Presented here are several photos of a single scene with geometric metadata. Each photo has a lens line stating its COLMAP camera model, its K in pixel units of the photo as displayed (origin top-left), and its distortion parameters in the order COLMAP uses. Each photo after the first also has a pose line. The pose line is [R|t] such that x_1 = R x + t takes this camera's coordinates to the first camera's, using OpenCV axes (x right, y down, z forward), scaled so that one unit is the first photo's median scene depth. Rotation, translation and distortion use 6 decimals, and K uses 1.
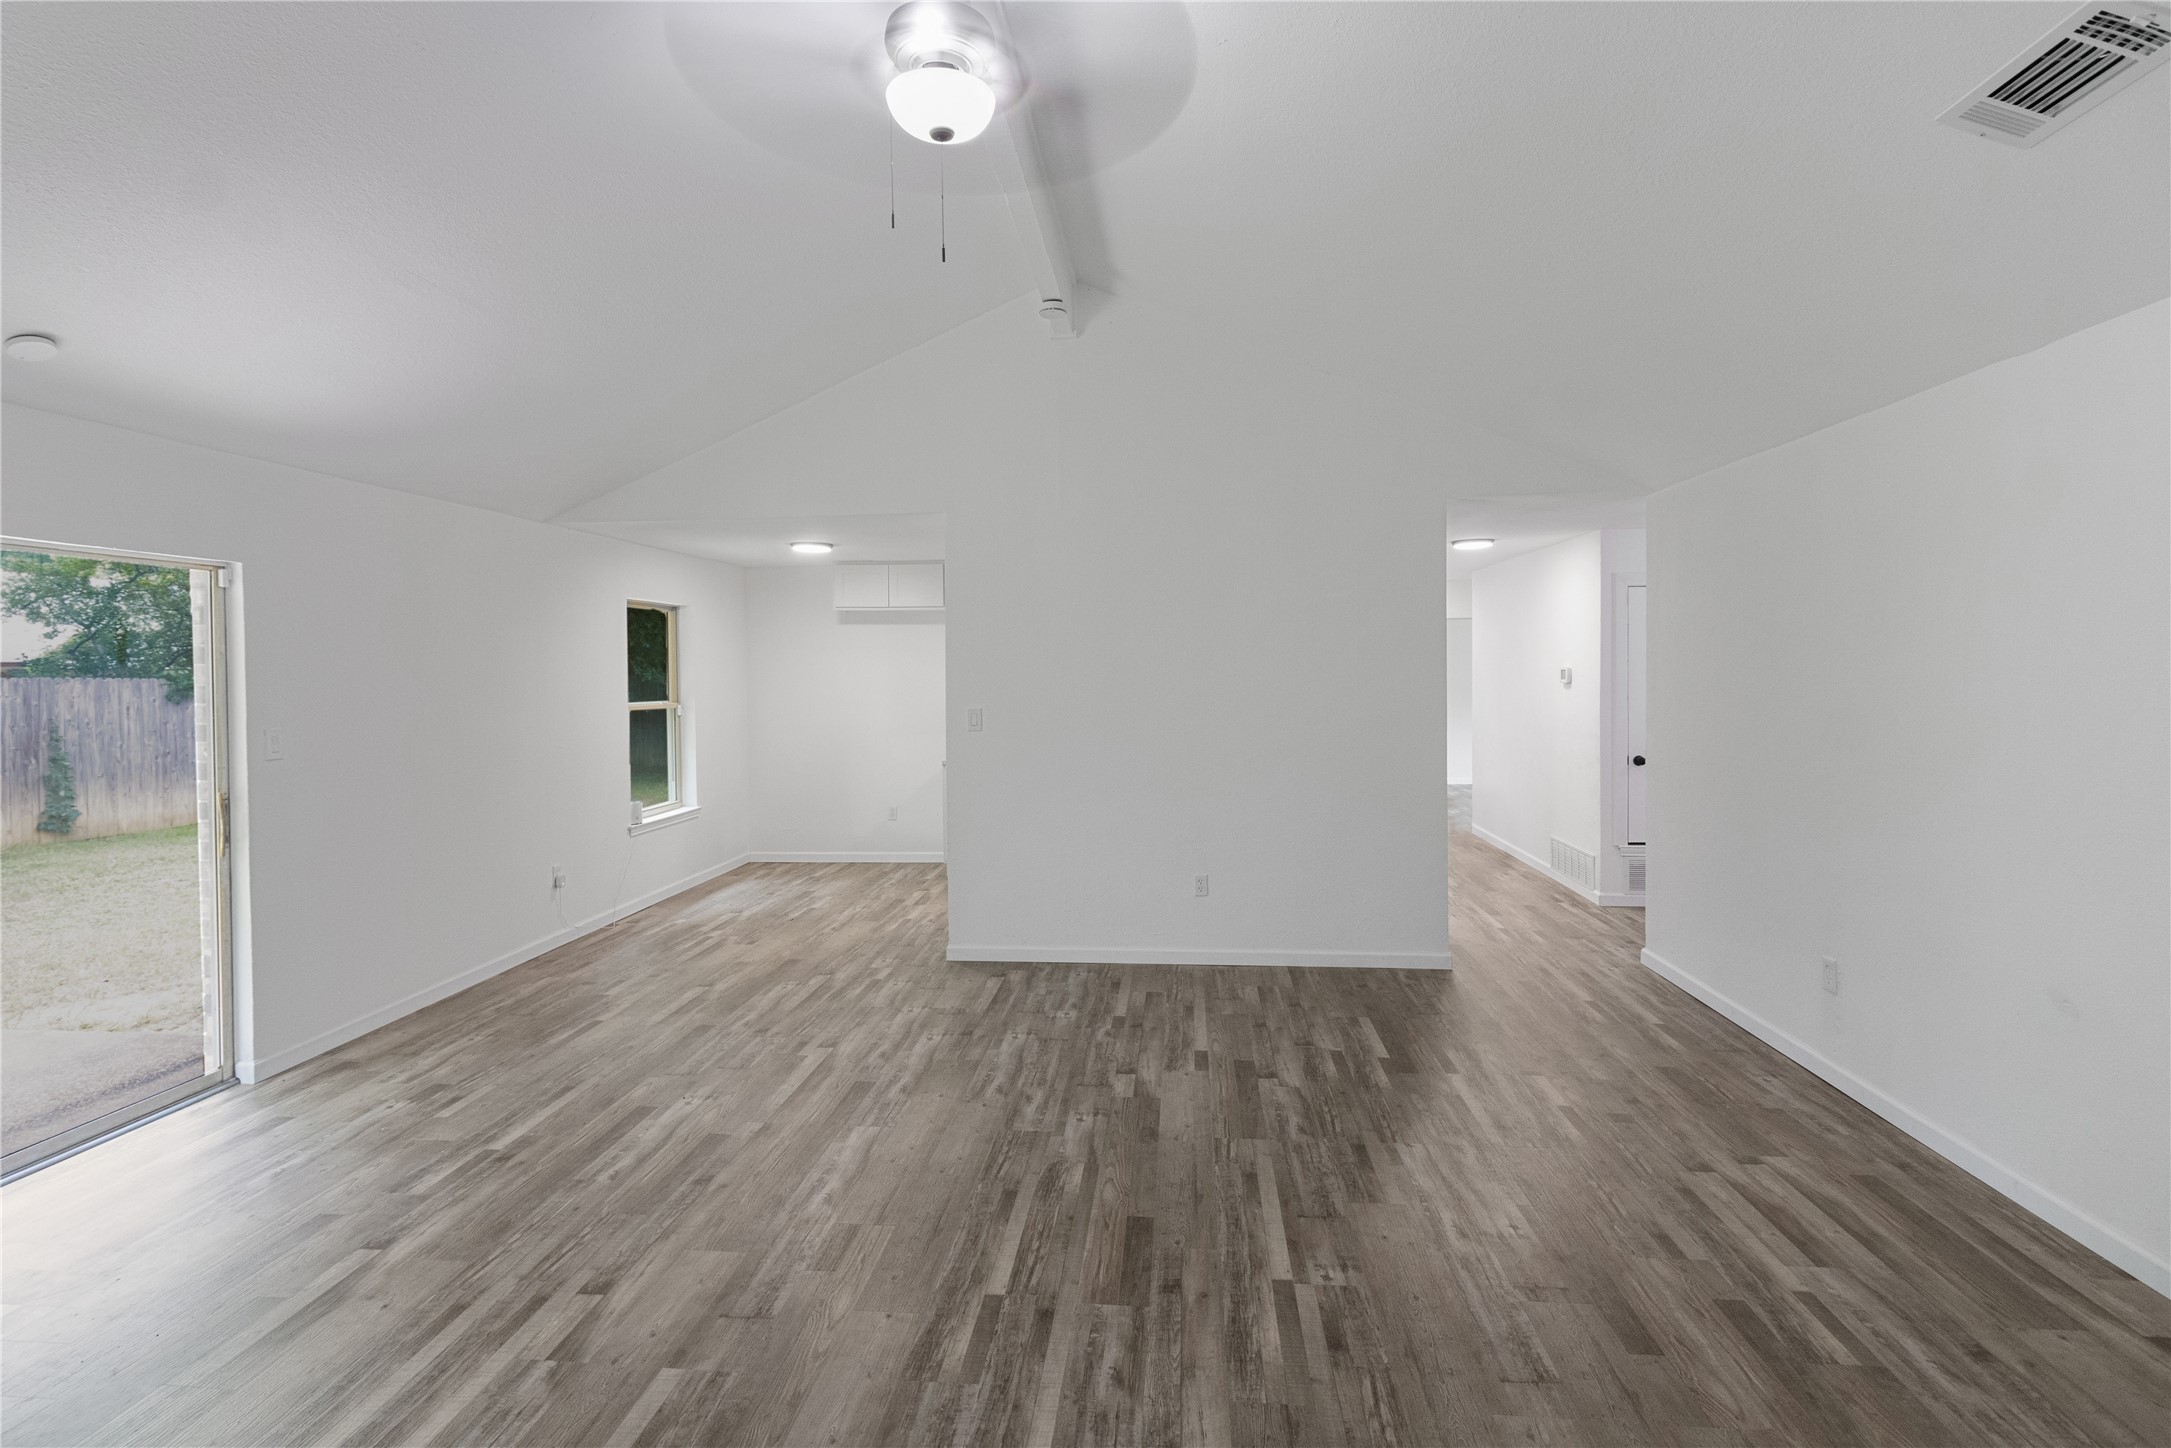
lens RADIAL K [[1011.4, 0, 1071.7], [0, 1011.4, 702.3], [0, 0, 1]] dist [0.000743, 0.001415]
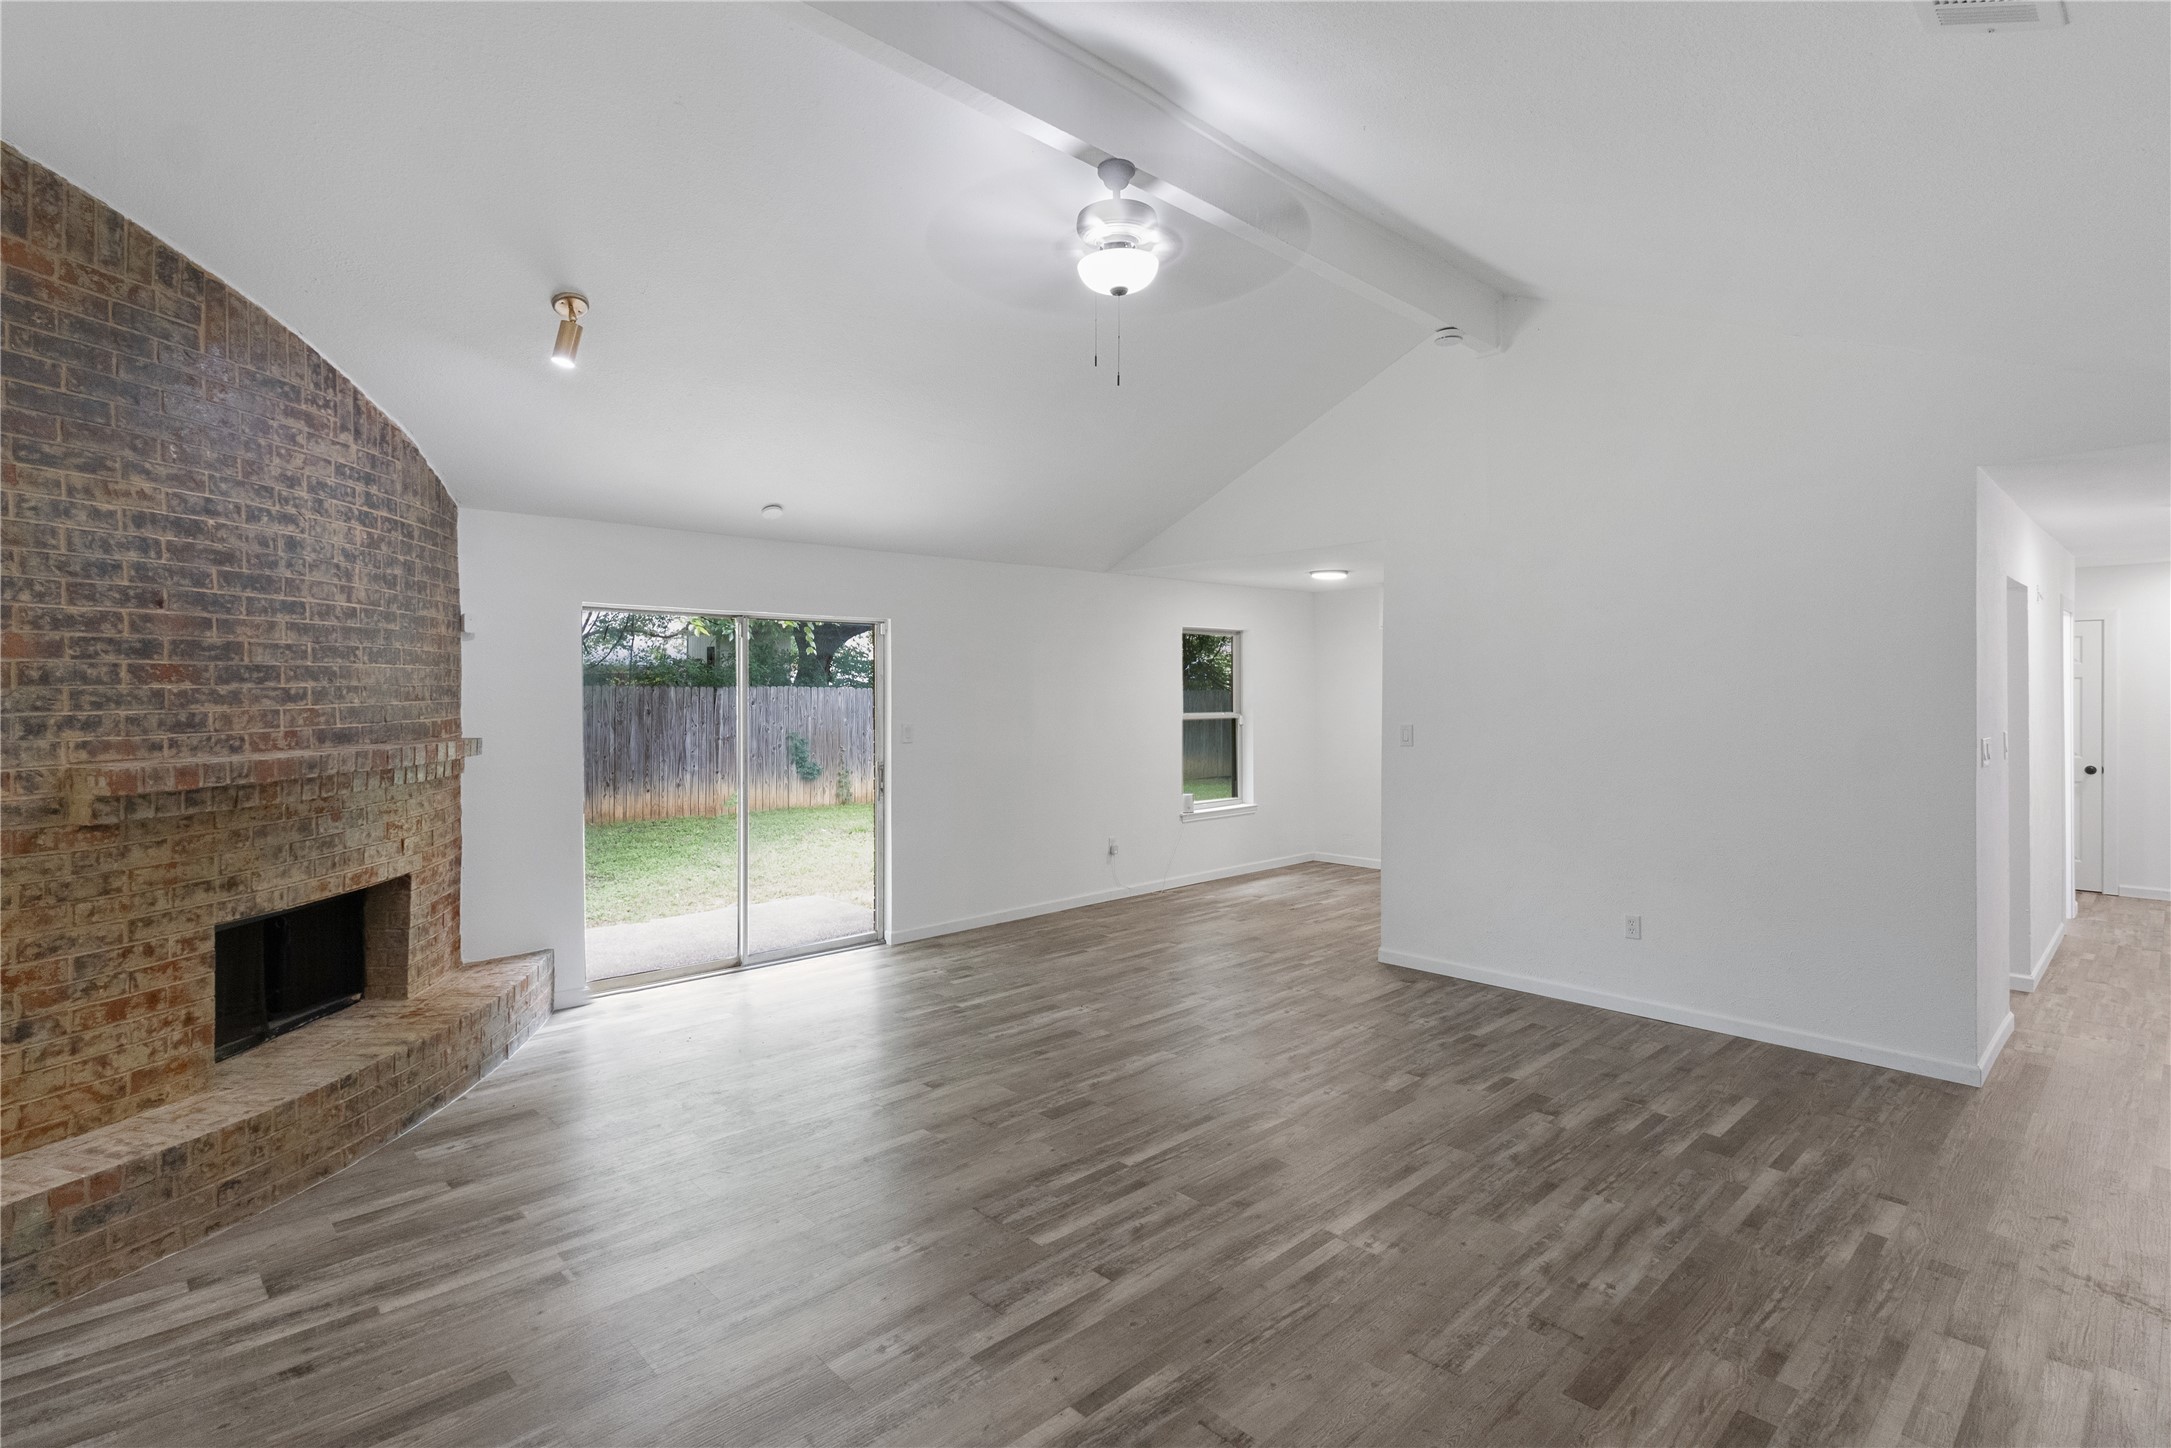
lens RADIAL K [[1038.0, 0, 1076.9], [0, 1038.0, 714.6], [0, 0, 1]] dist [0.000943, -0.000086]
pose [[0.752188, 0.023135, -0.658542, 0.582990], [-0.024052, 0.999681, 0.007647, -0.007415], [0.658510, 0.010087, 0.752505, -0.051127]]
